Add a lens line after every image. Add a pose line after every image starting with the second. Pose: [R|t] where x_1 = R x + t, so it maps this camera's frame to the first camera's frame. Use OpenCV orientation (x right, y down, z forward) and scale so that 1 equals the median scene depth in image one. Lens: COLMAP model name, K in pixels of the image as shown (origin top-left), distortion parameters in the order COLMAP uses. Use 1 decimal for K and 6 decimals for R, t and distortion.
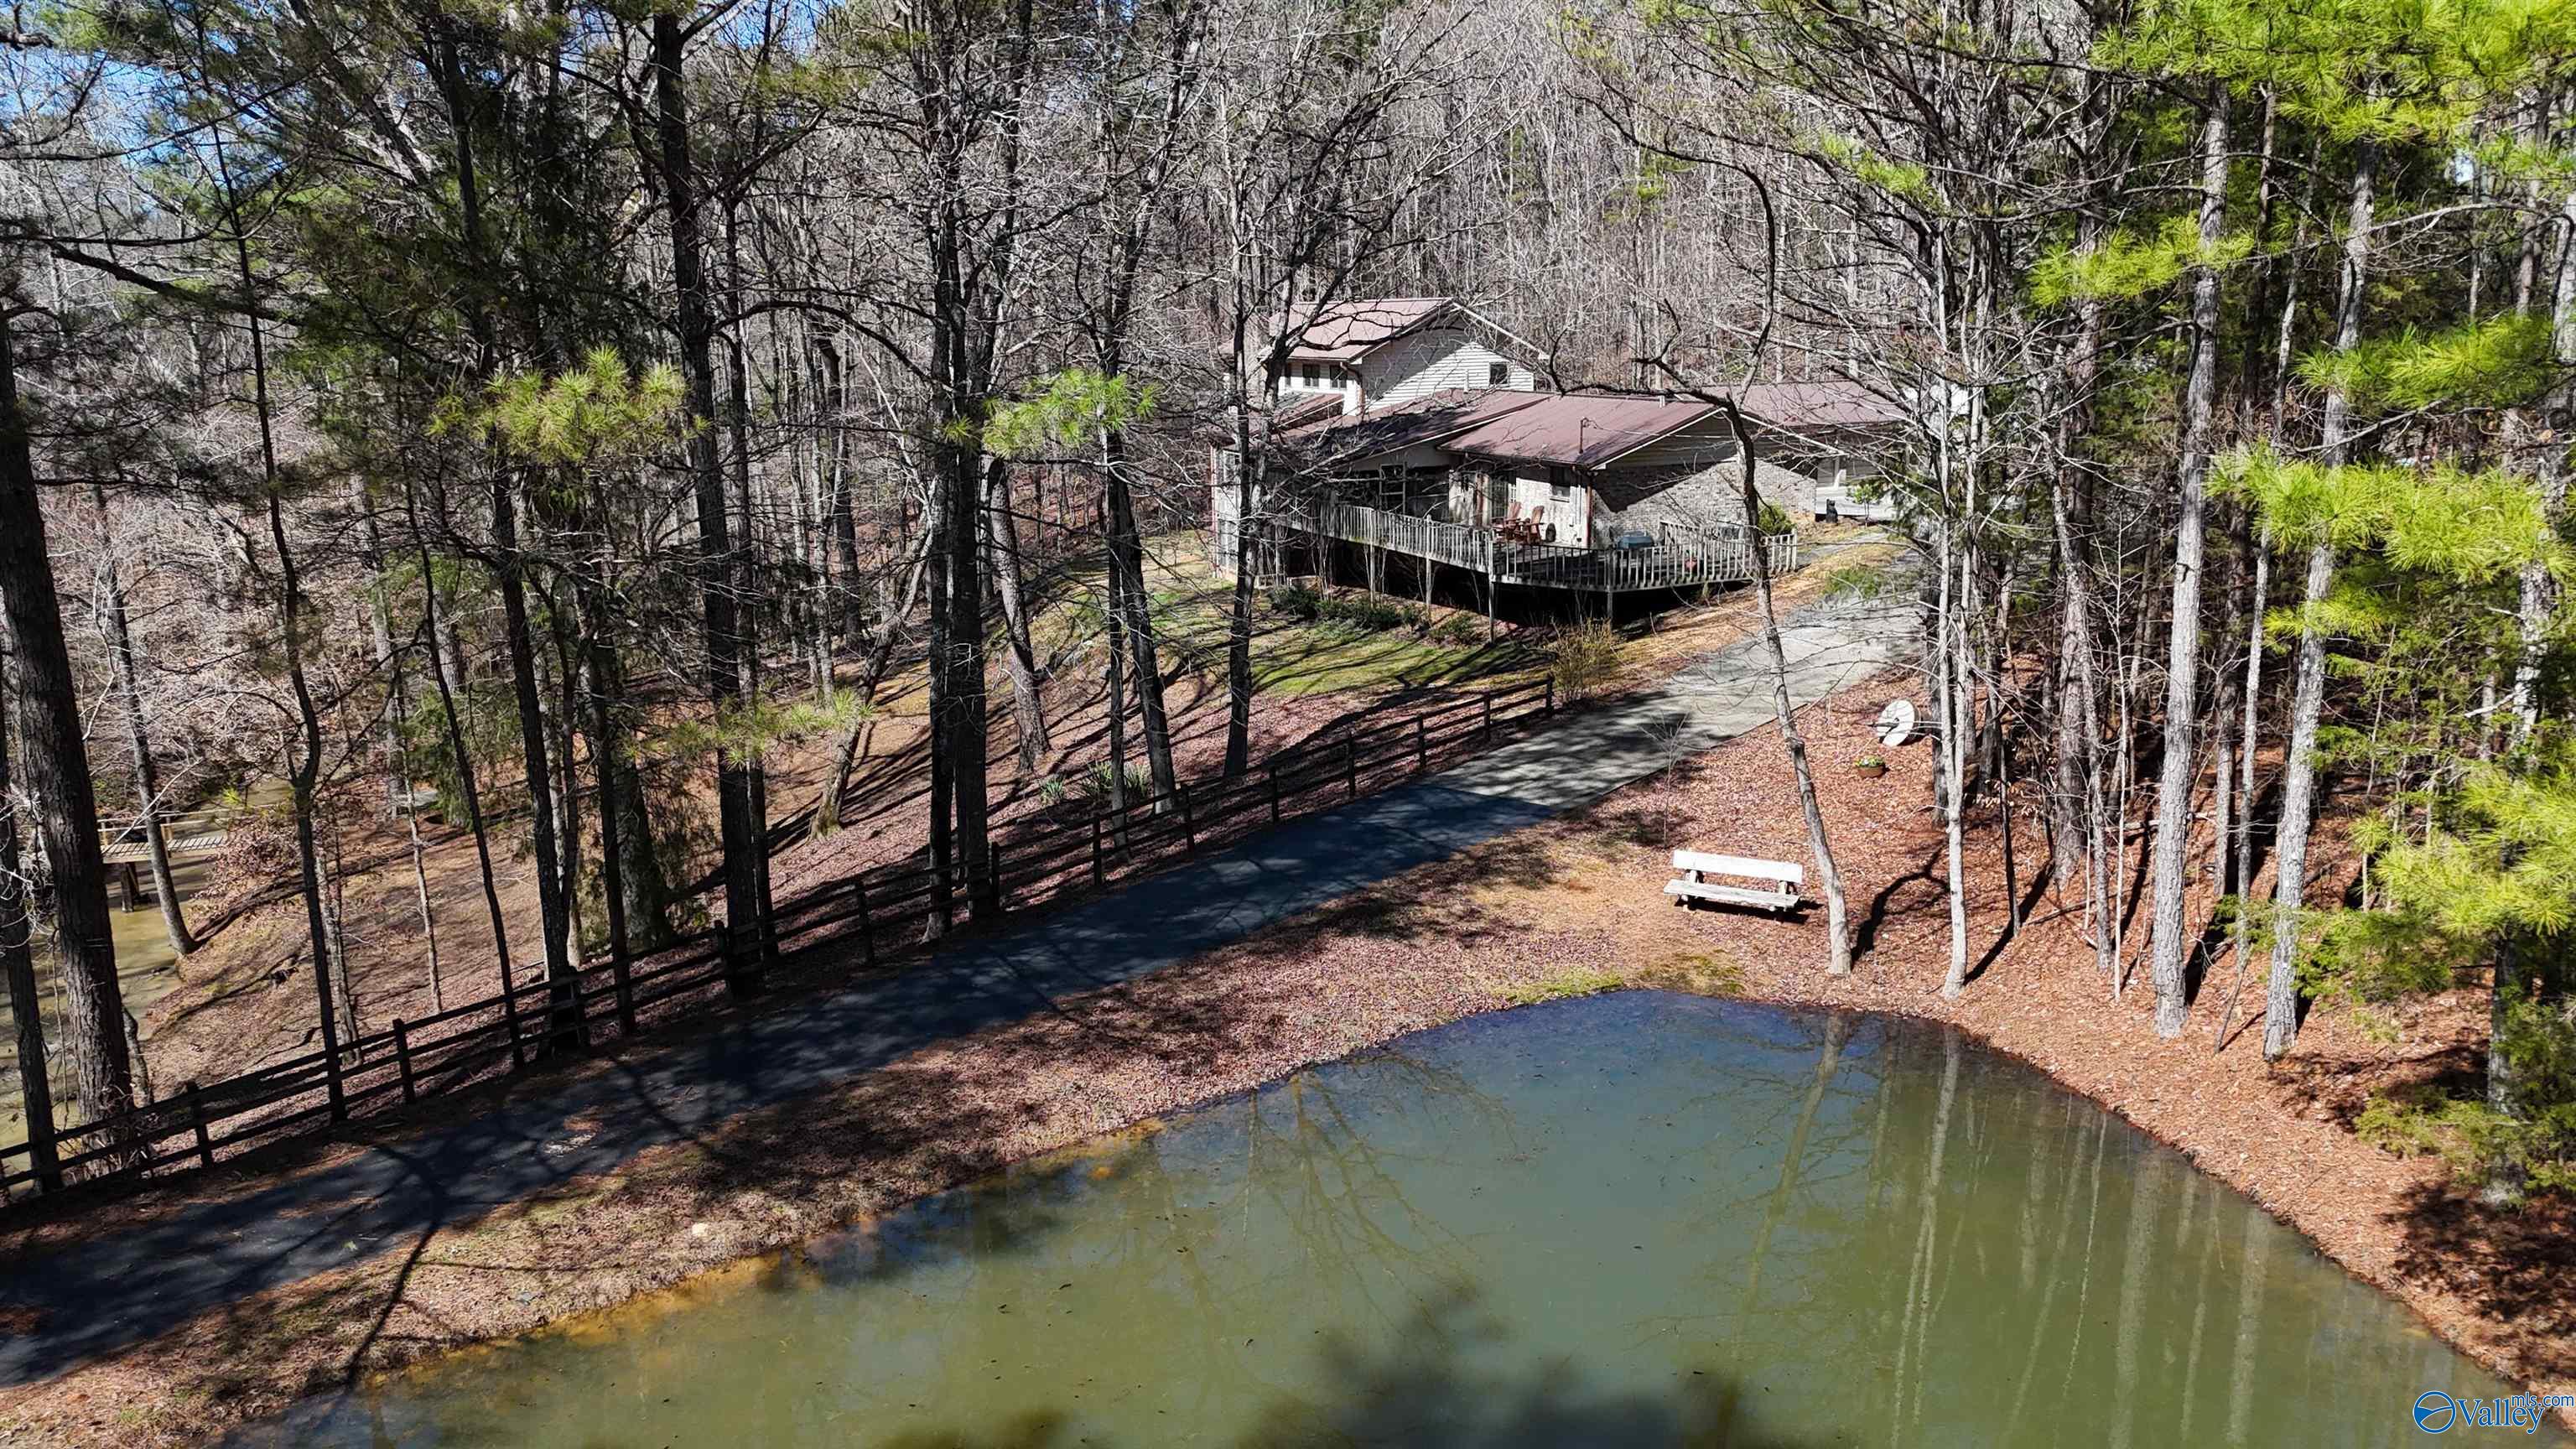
lens RADIAL K [[1836.5, 0, 1286.2], [0, 1836.5, 717.4], [0, 0, 1]] dist [0.056540, 0.000382]
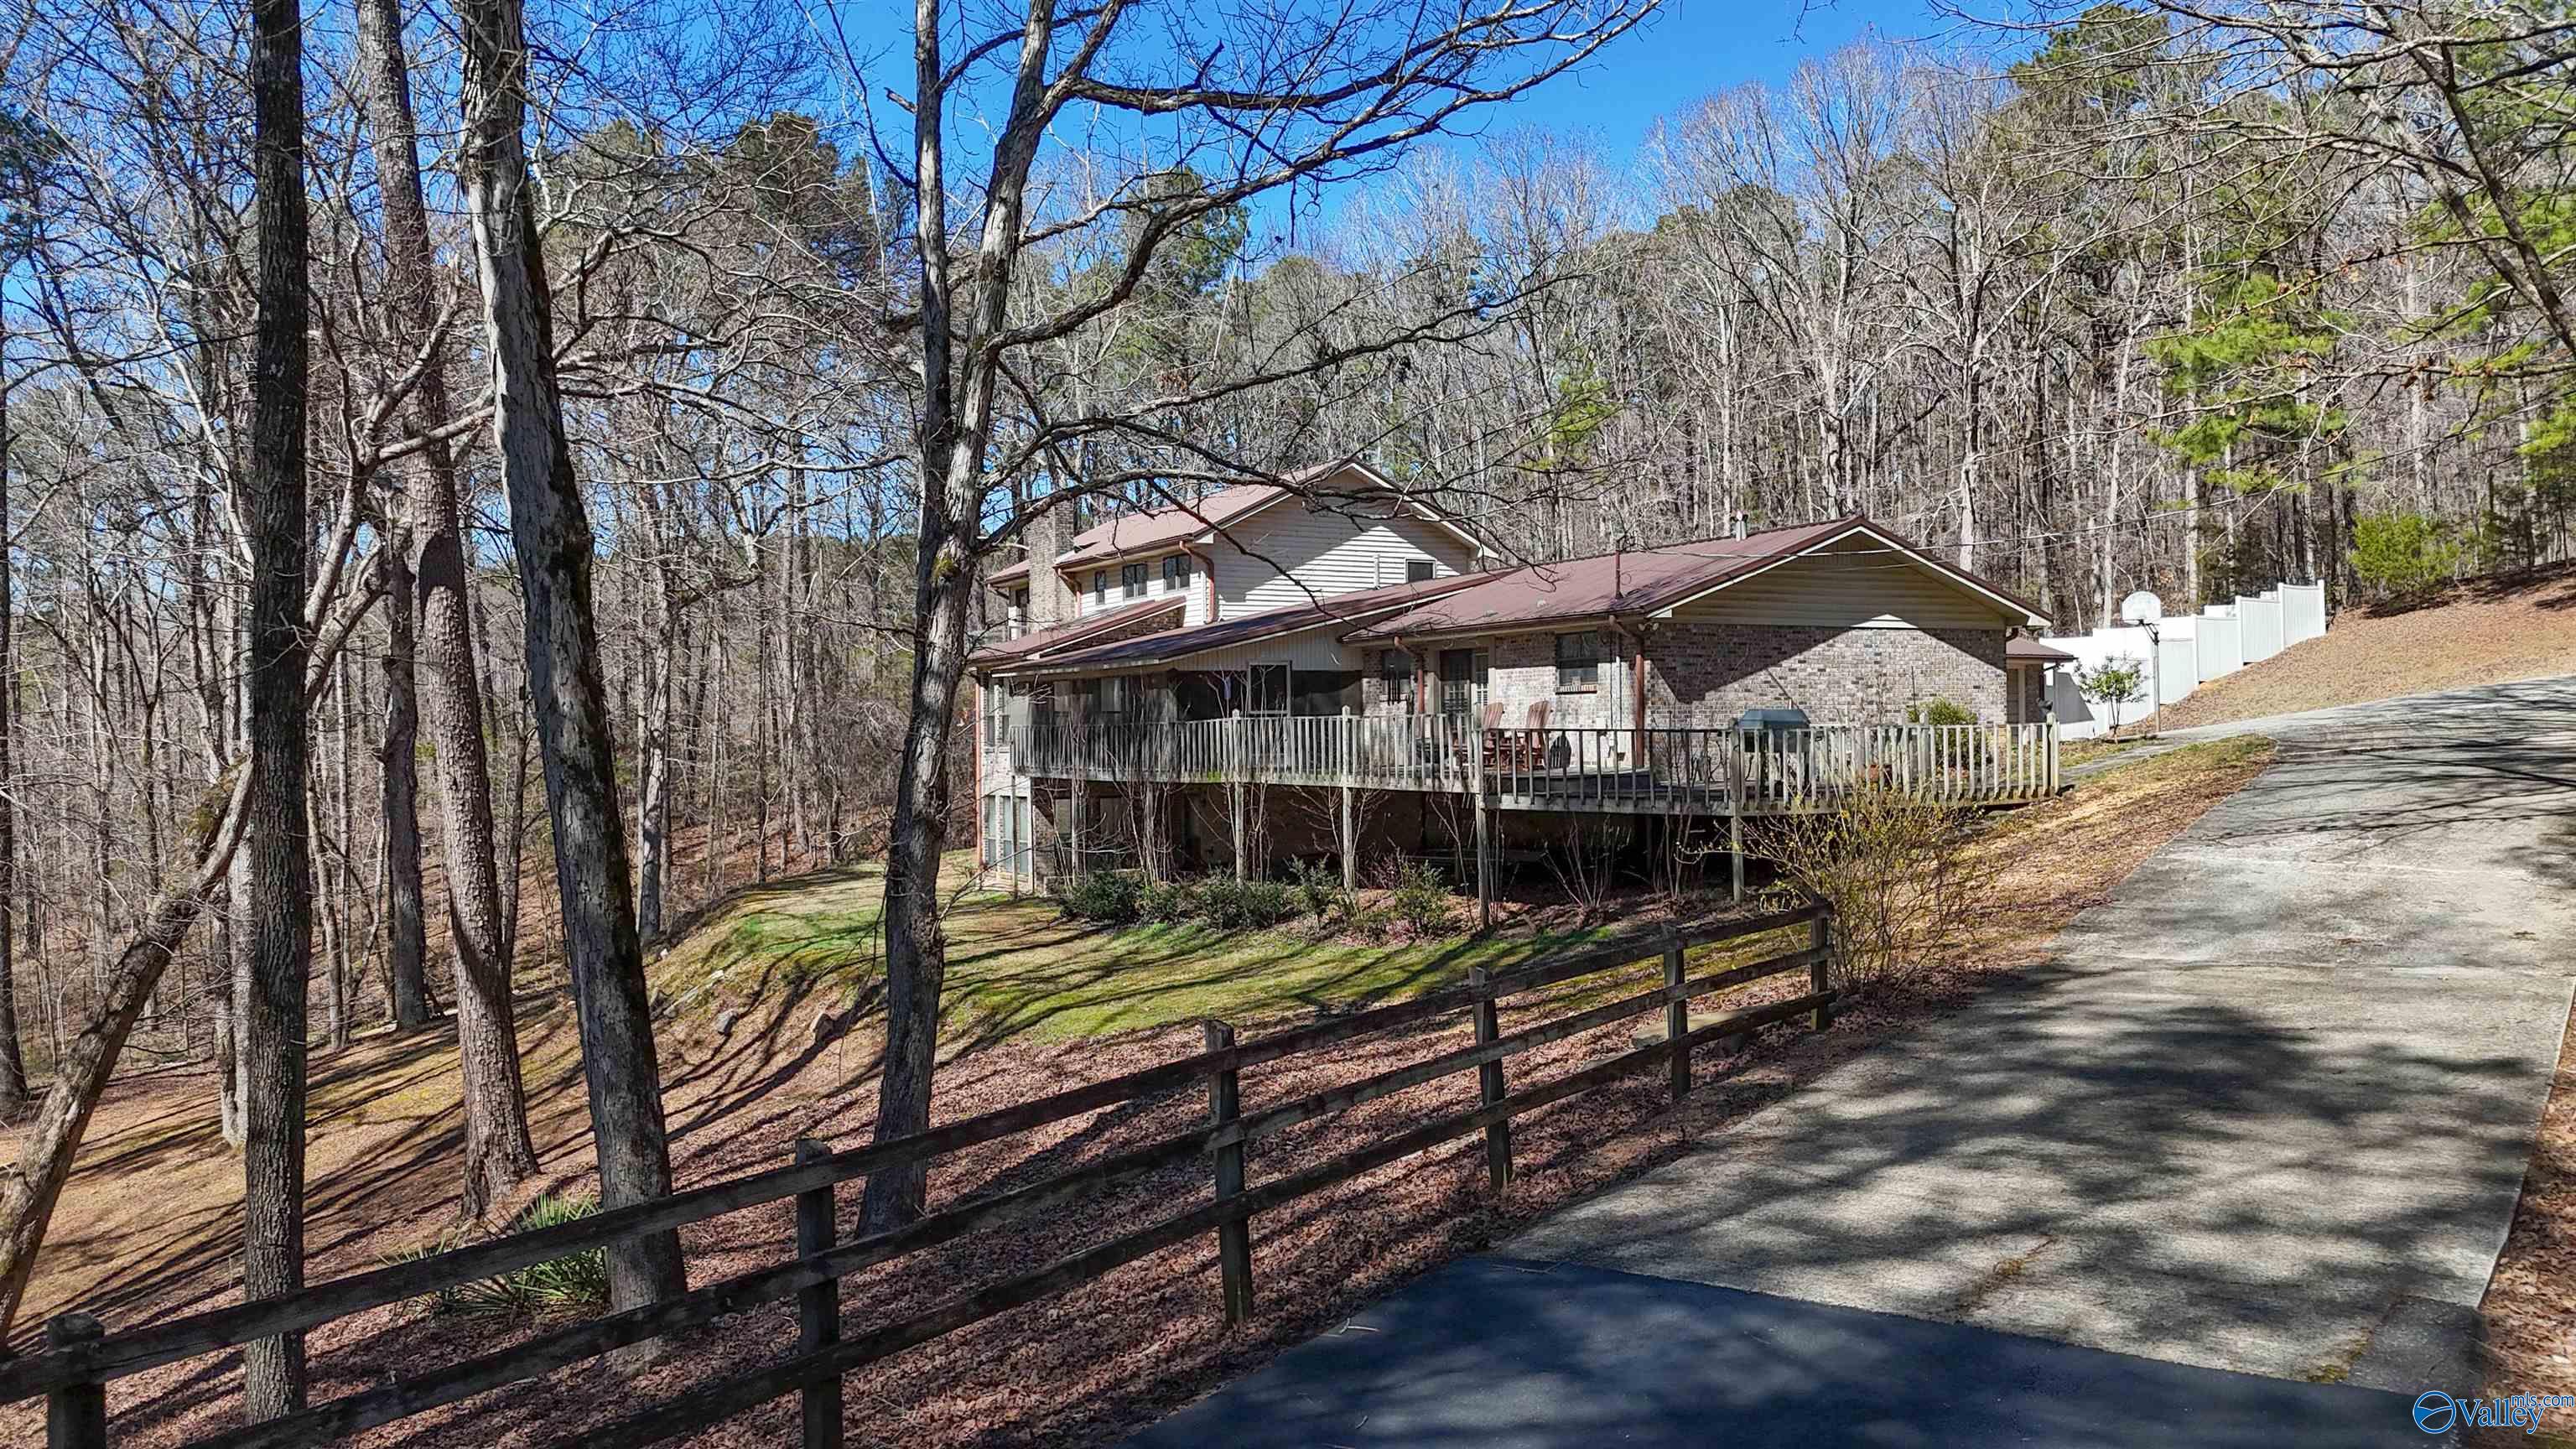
lens RADIAL K [[1836.5, 0, 1312.8], [0, 1836.5, 720.9], [0, 0, 1]] dist [0.056540, 0.000382]
pose [[0.994852, 0.011592, 0.100674, 0.014627], [0.011332, 0.974479, -0.224191, 0.014094], [-0.100703, 0.224178, 0.969331, 0.485900]]
